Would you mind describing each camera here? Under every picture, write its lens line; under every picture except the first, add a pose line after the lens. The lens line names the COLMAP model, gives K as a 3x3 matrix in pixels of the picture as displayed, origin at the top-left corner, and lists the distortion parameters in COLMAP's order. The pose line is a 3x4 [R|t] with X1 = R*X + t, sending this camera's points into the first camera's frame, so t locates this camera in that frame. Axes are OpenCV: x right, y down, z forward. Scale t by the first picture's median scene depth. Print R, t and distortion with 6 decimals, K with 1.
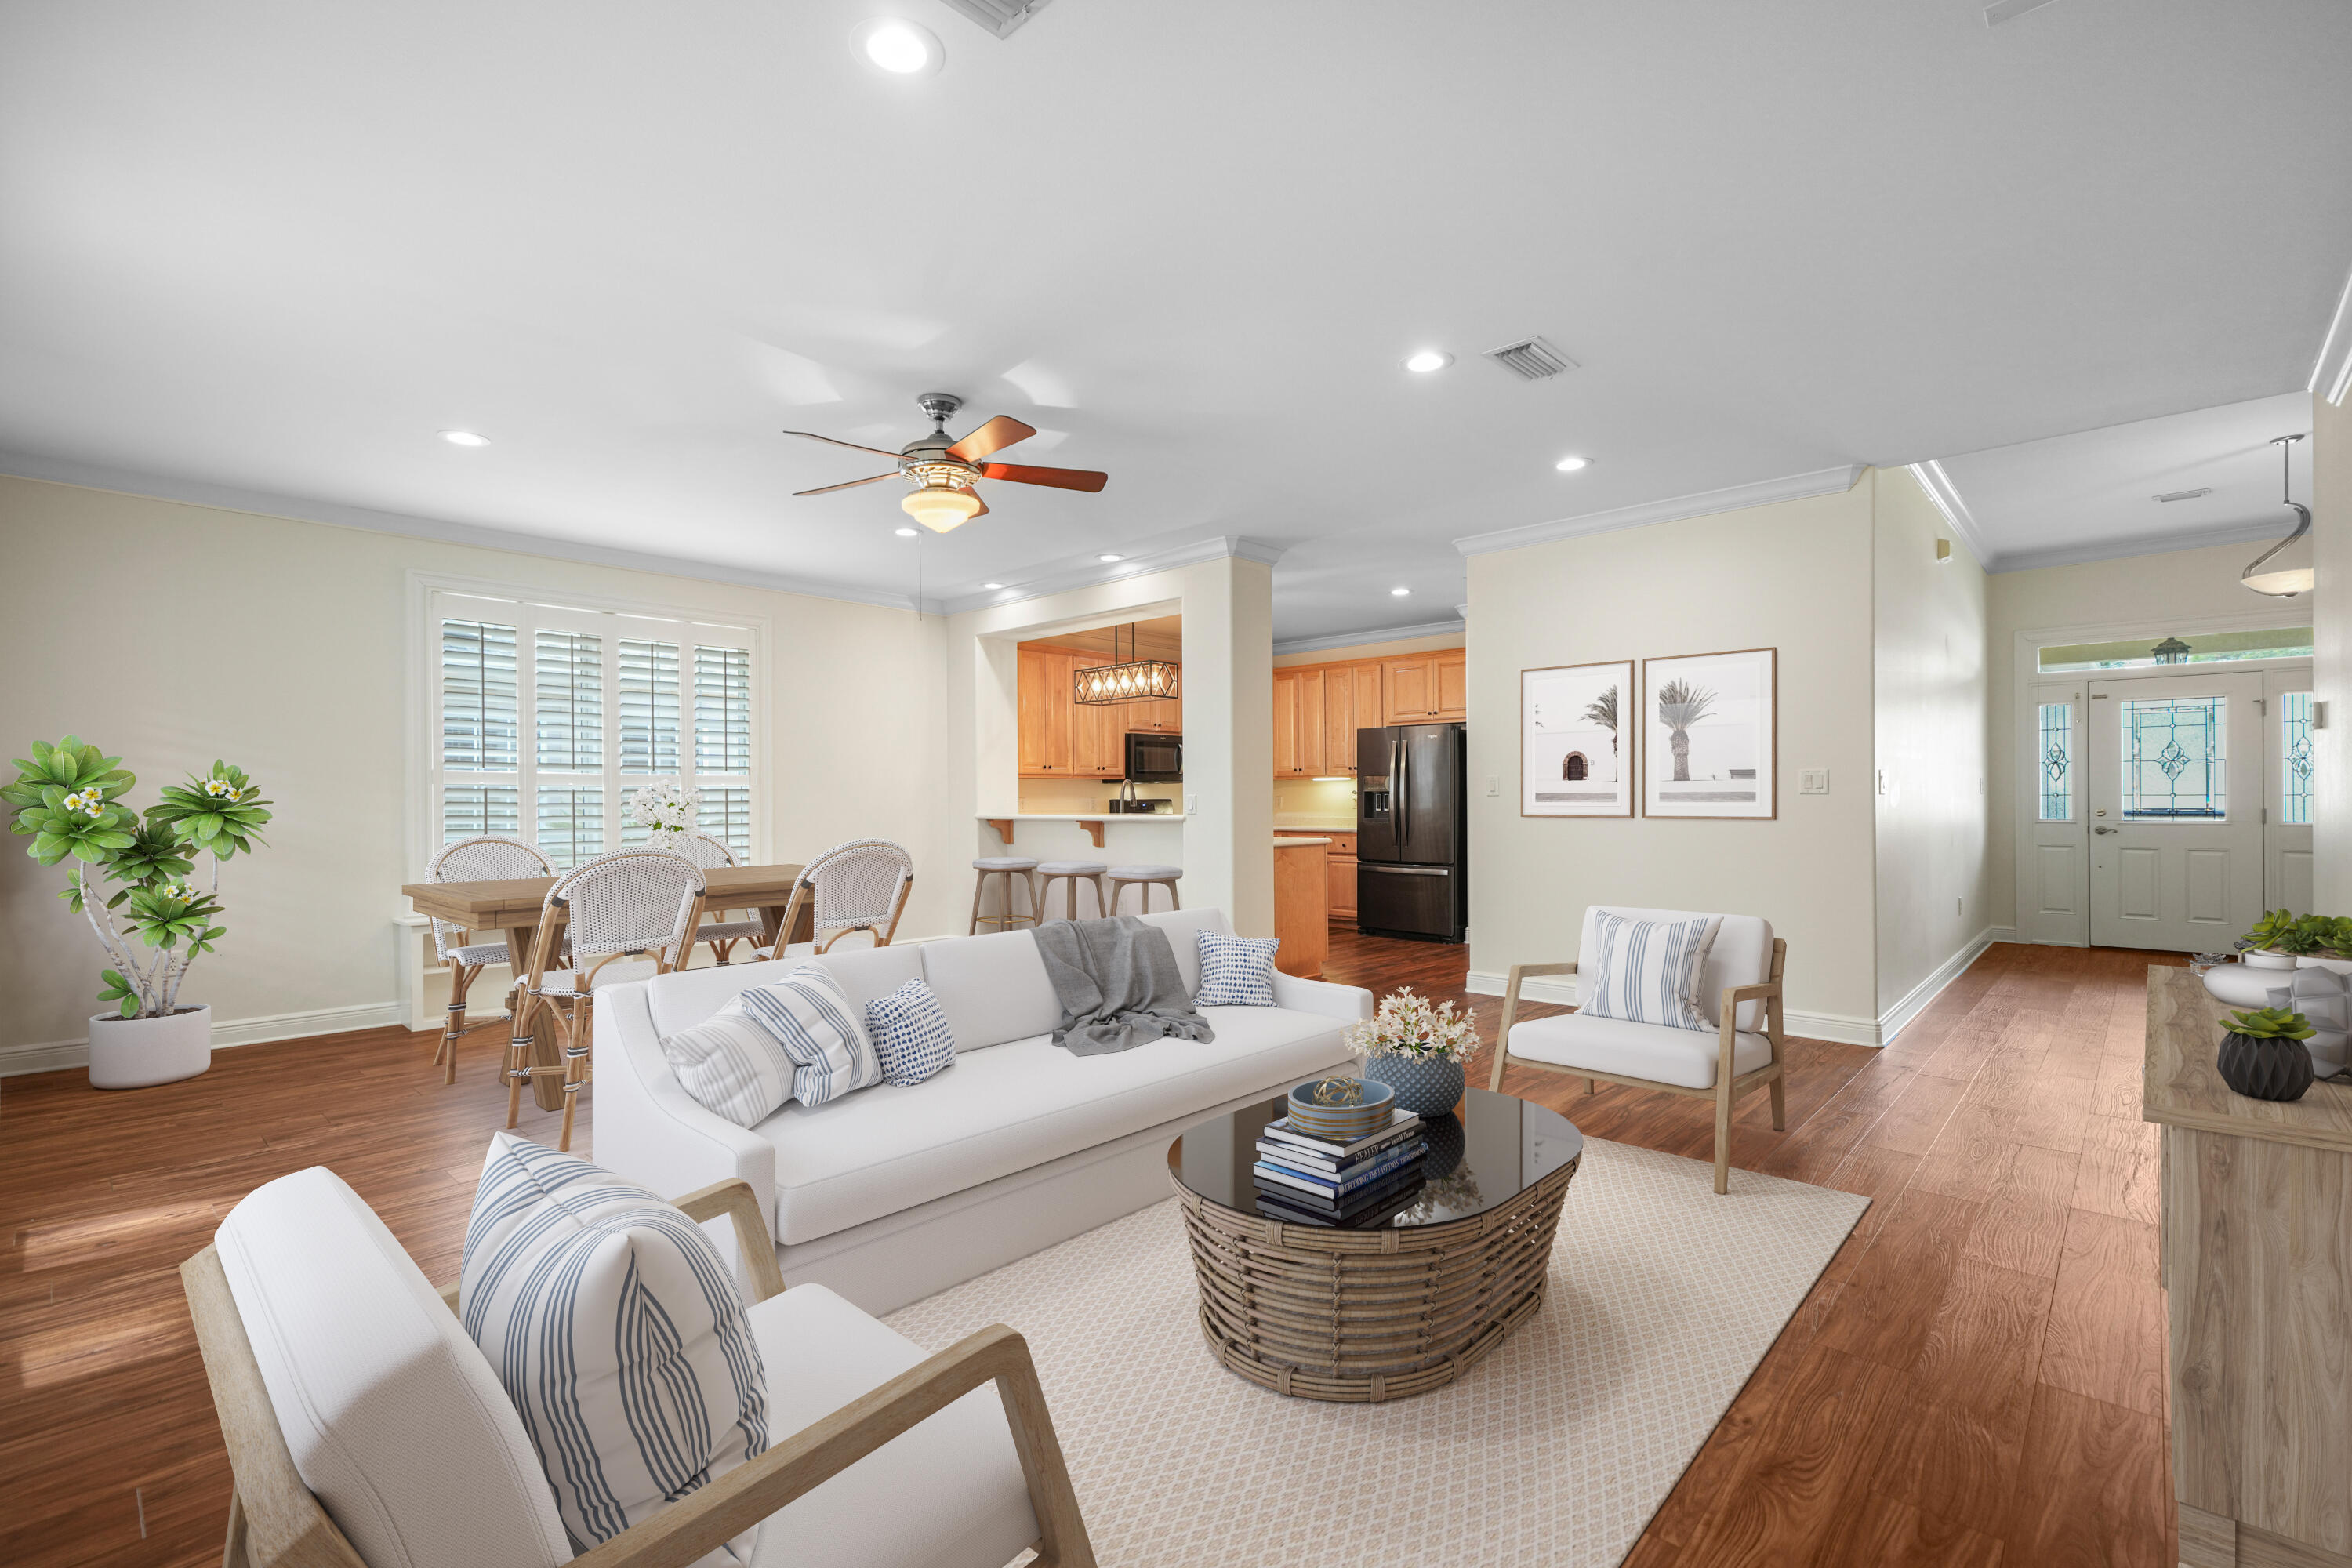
lens RADIAL K [[1035.0, 0, 1174.6], [0, 1035.0, 788.3], [0, 0, 1]] dist [0.003602, 0.001097]
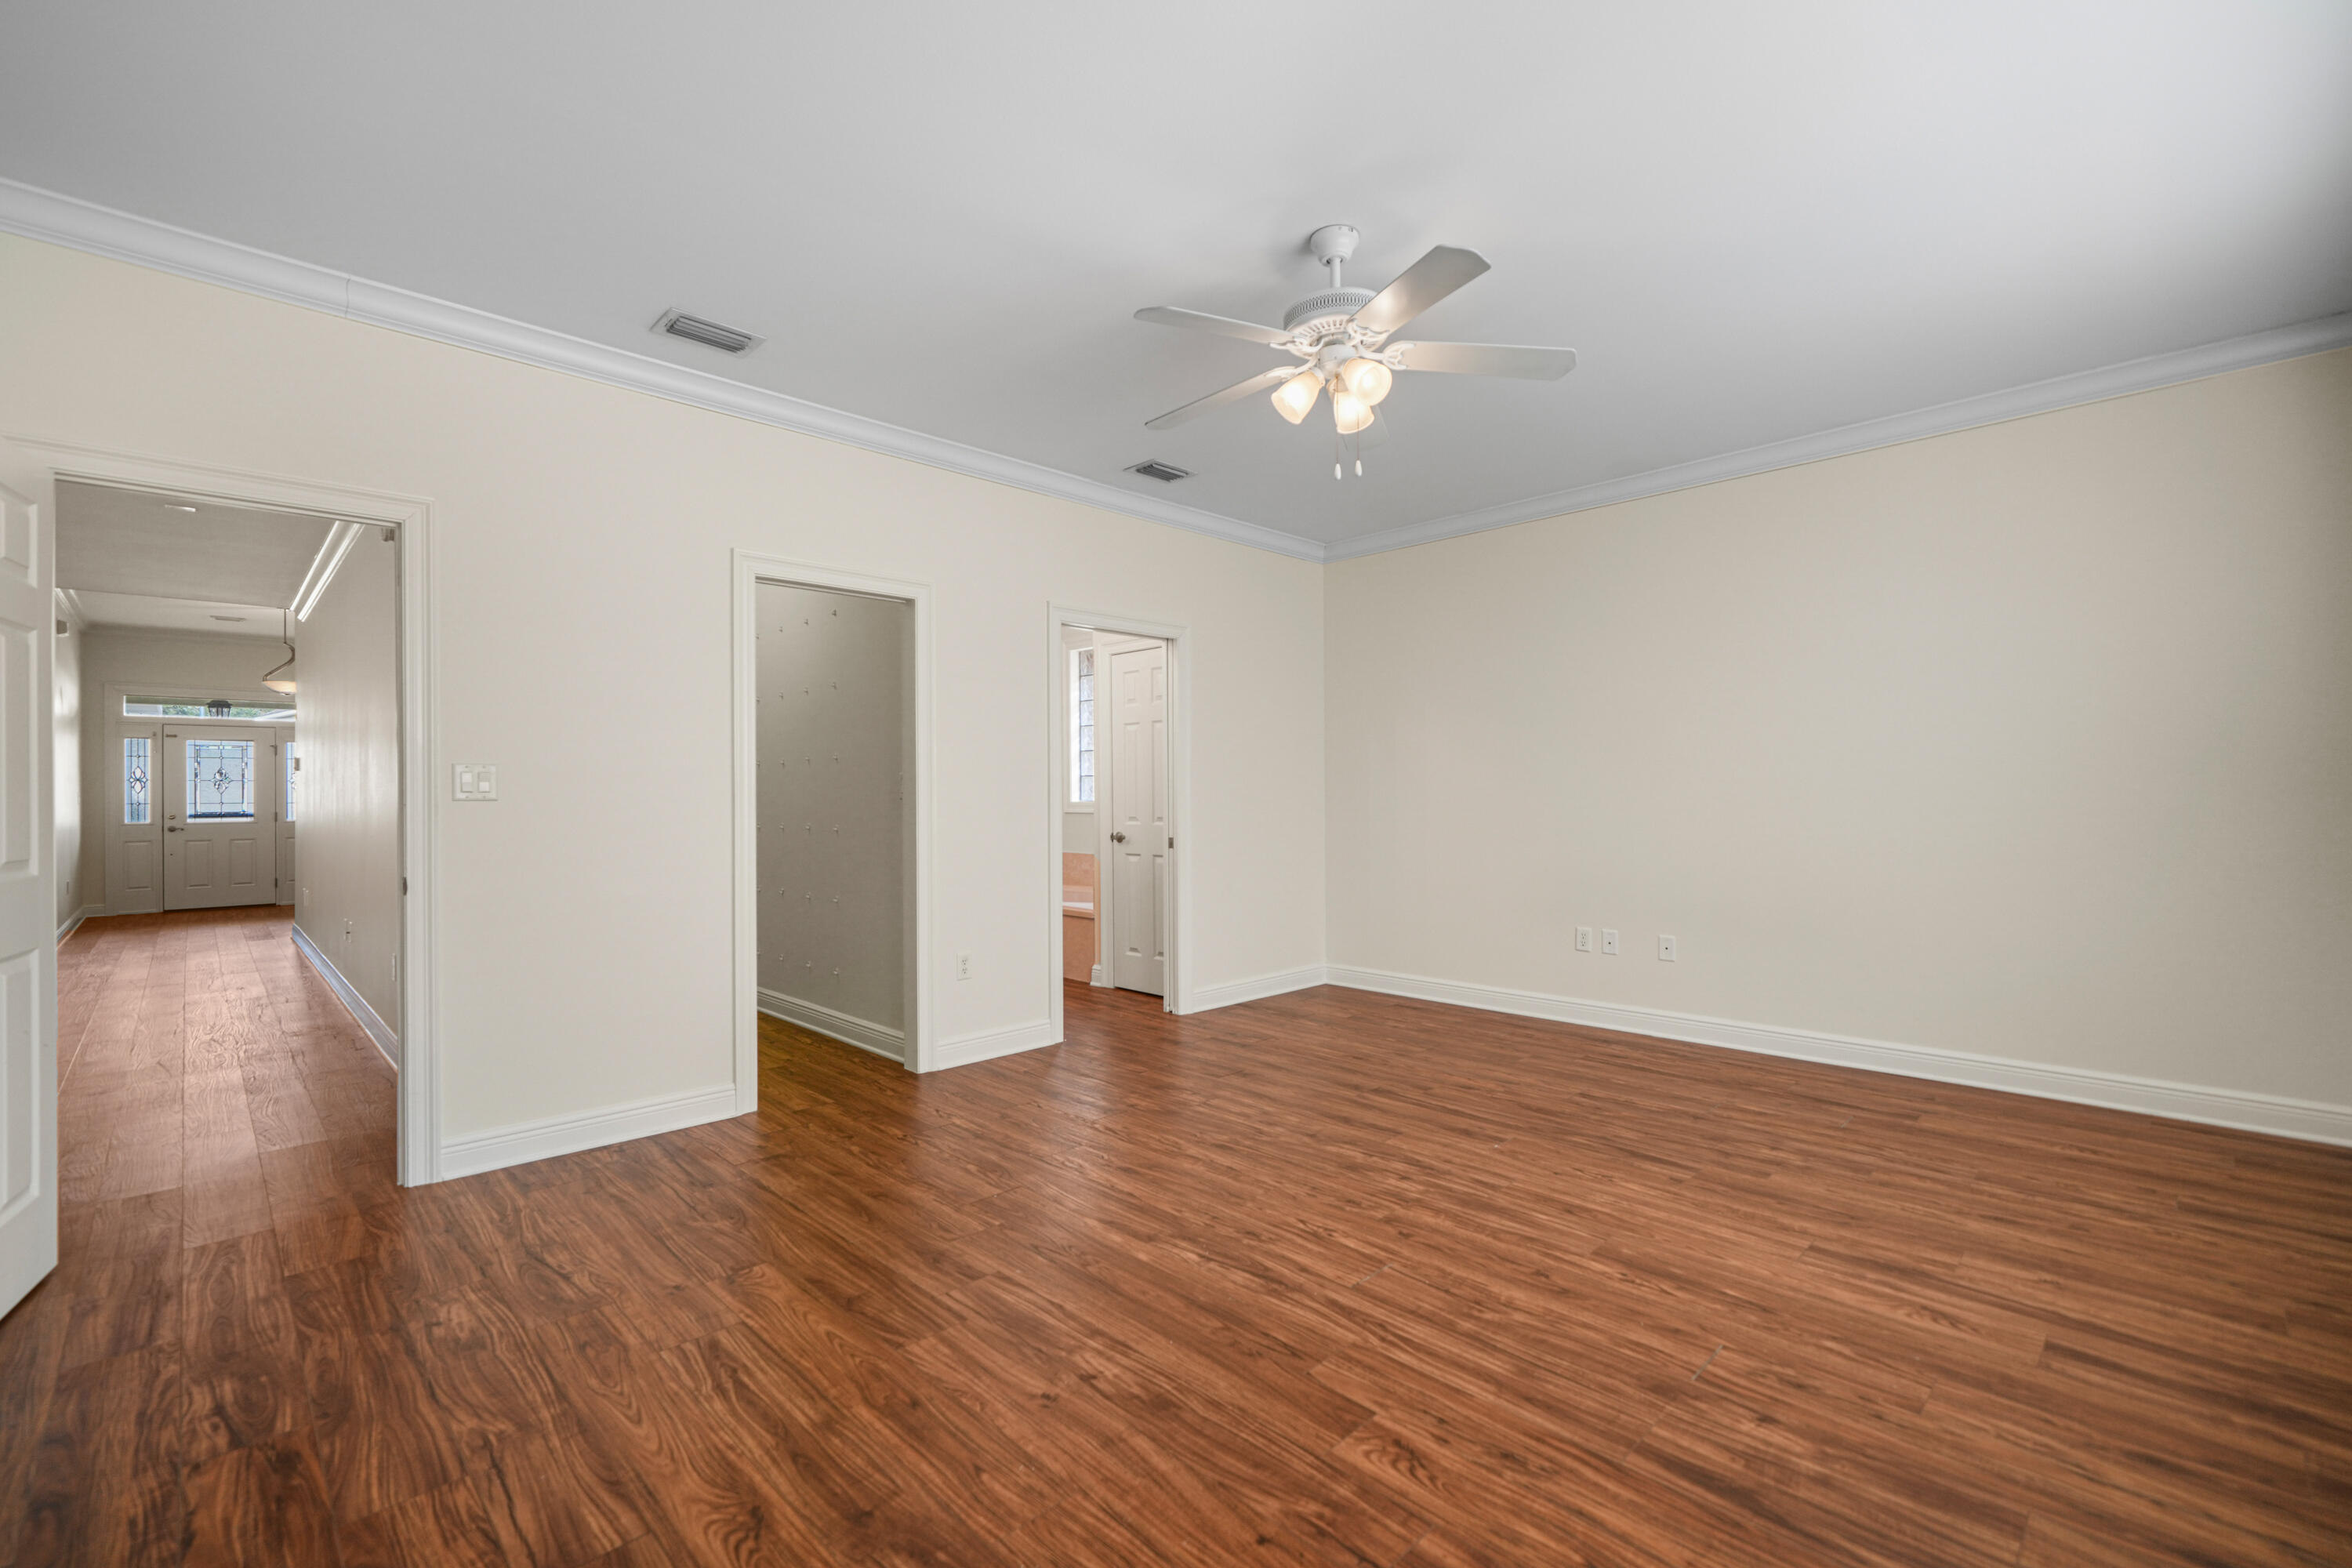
lens RADIAL K [[1035.0, 0, 1158.9], [0, 1035.0, 787.9], [0, 0, 1]] dist [0.003602, 0.001097]
pose [[0.062888, 0.005154, 0.998007, -0.453597], [0.000772, 0.999986, -0.005213, -0.007445], [-0.998020, 0.001098, 0.062883, -0.448858]]
